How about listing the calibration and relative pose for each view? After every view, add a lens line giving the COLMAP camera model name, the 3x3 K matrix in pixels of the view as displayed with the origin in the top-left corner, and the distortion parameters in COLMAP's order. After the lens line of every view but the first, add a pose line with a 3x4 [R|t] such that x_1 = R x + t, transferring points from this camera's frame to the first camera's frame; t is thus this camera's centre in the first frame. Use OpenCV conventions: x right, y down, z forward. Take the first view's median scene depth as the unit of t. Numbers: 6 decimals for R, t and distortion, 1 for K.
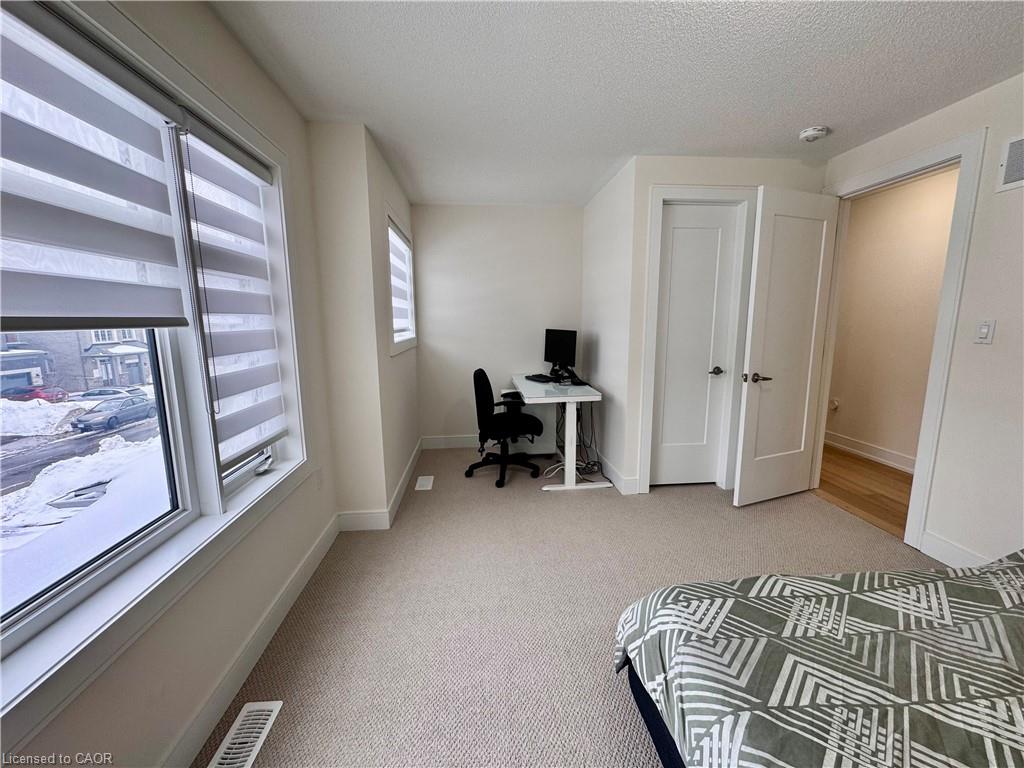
lens RADIAL K [[406.9, 0, 515.6], [0, 406.9, 383.9], [0, 0, 1]] dist [-0.001334, 0.000053]
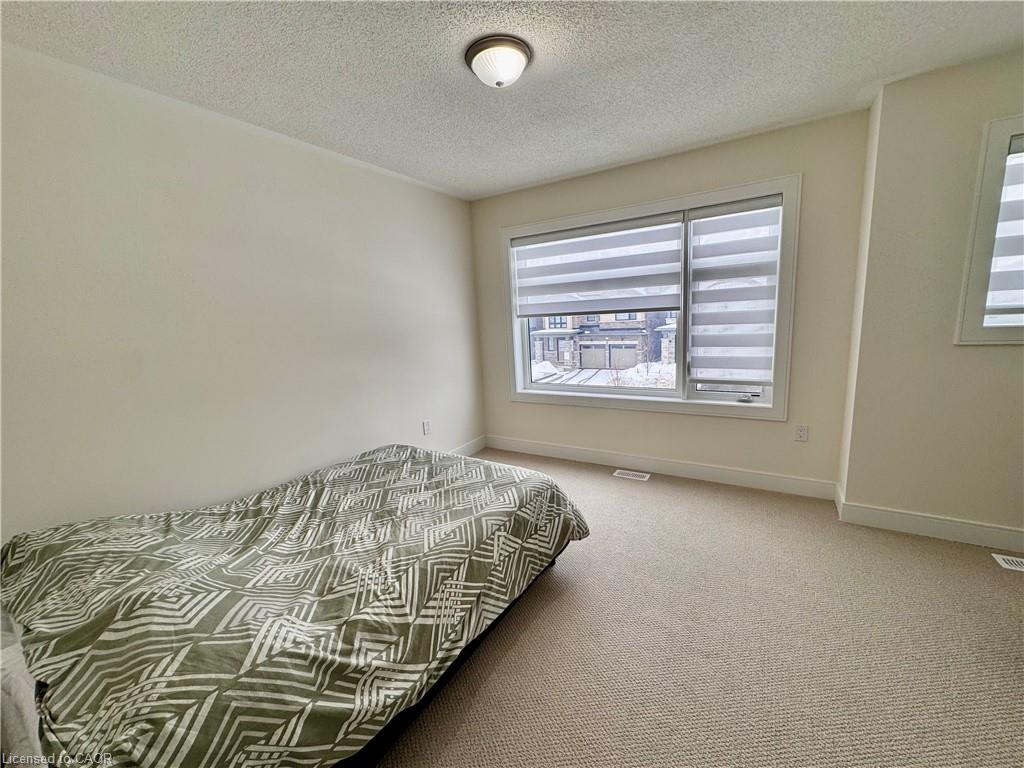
lens RADIAL K [[406.9, 0, 510.7], [0, 406.9, 380.8], [0, 0, 1]] dist [-0.001334, 0.000053]
pose [[-0.598847, 0.177123, -0.781031, 1.673274], [-0.067308, 0.960655, 0.269466, -0.327842], [0.798030, 0.213939, -0.563364, 1.694929]]
